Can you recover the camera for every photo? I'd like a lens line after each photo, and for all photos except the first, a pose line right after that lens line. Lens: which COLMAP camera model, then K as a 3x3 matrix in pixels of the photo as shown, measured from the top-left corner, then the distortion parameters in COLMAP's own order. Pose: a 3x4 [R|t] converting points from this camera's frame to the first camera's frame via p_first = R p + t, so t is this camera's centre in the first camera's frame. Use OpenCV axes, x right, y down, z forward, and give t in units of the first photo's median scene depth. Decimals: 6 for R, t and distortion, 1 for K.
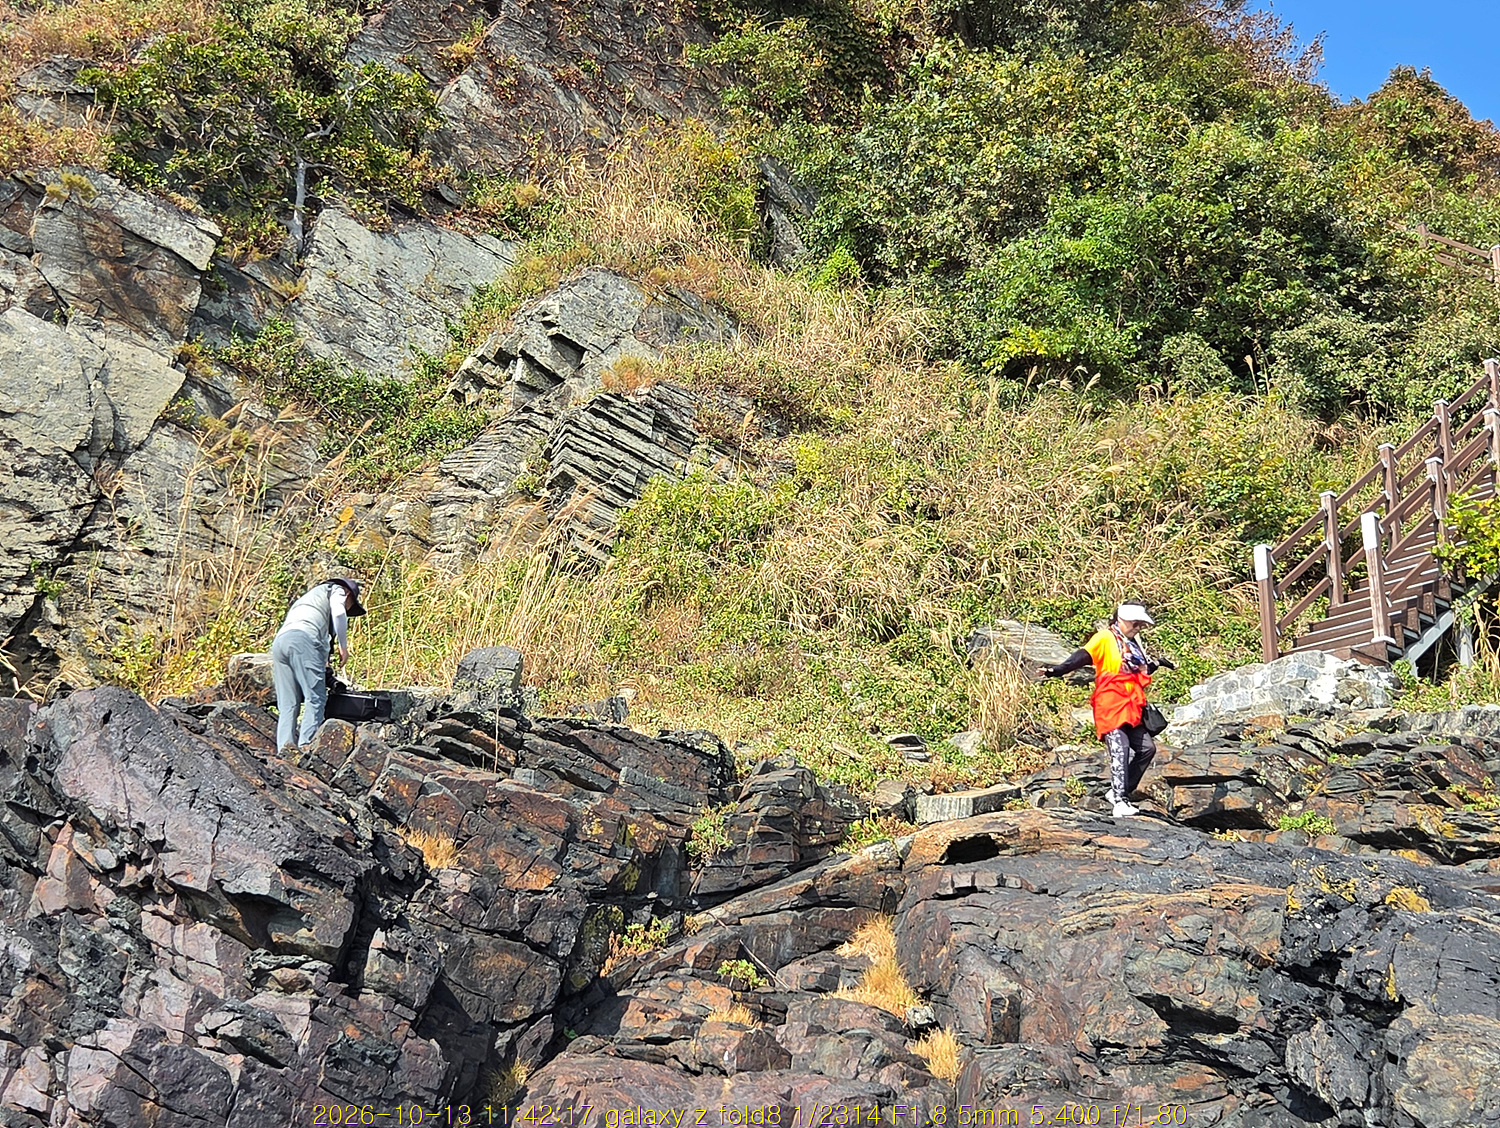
lens RADIAL K [[2011.5, 0, 718.7], [0, 2011.5, 562.2], [0, 0, 1]] dist [0.081561, -0.066208]
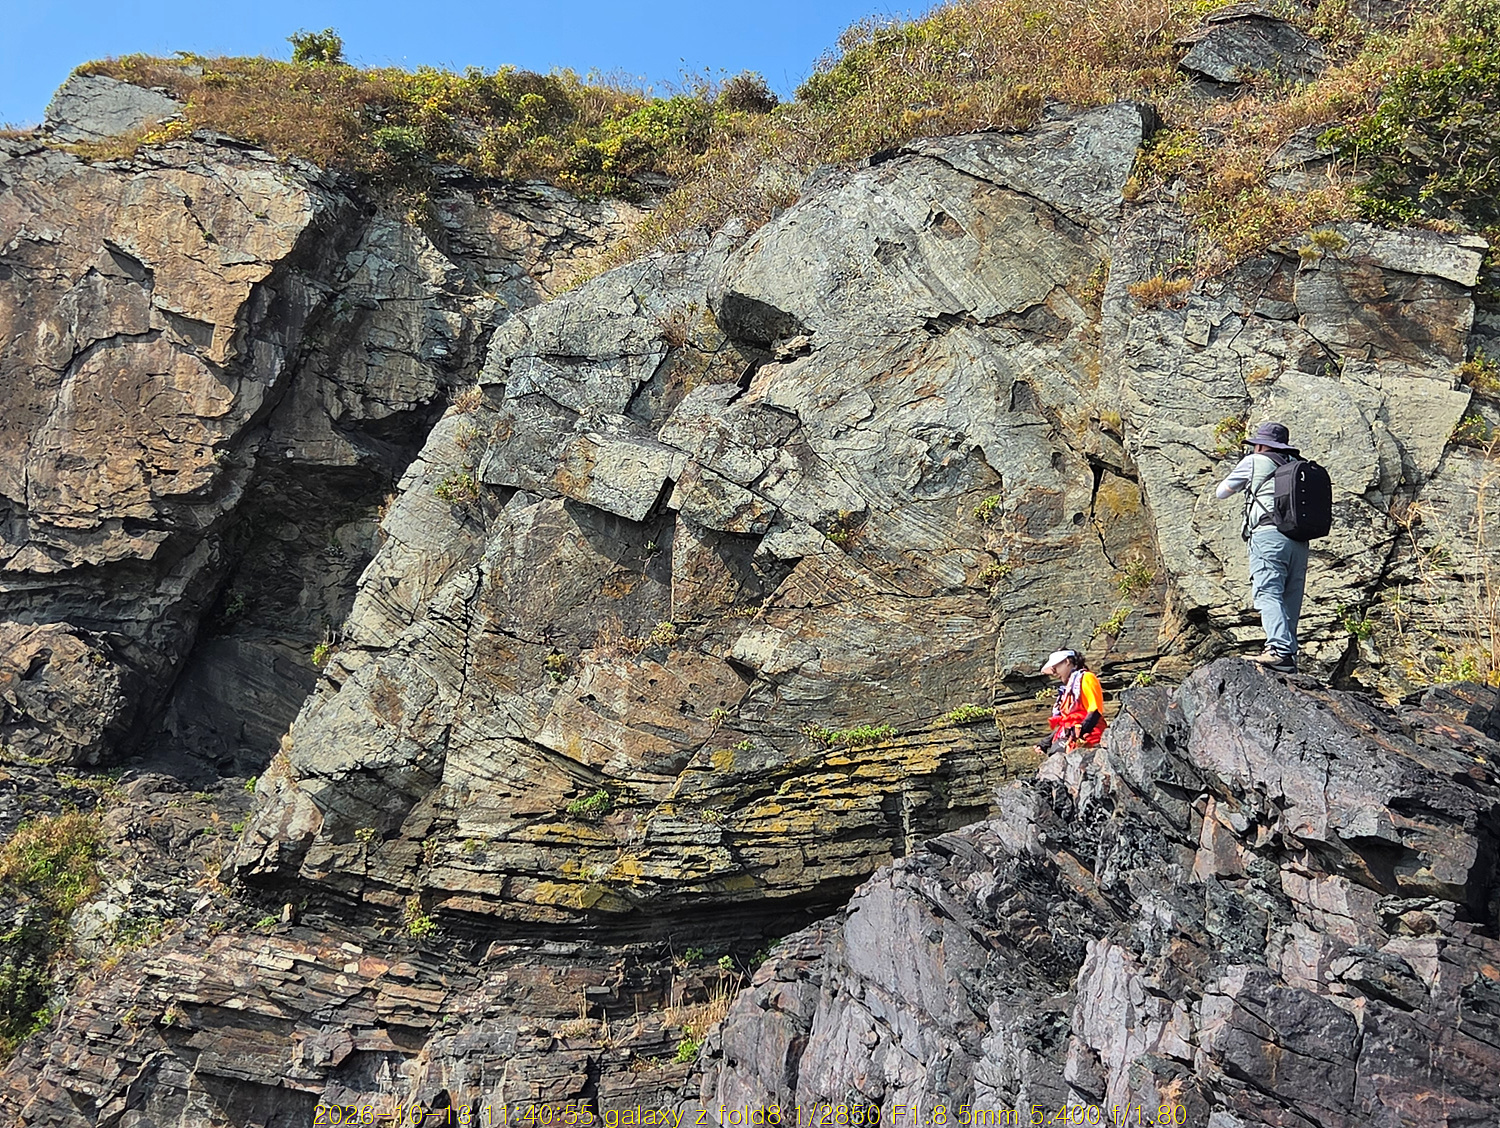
lens RADIAL K [[2013.2, 0, 767.8], [0, 2013.2, 565.0], [0, 0, 1]] dist [0.094164, -0.129350]
pose [[0.742875, -0.199269, -0.639084, 0.146470], [0.161310, 0.979823, -0.118006, 0.076335], [0.649705, -0.015427, 0.760030, 0.060234]]
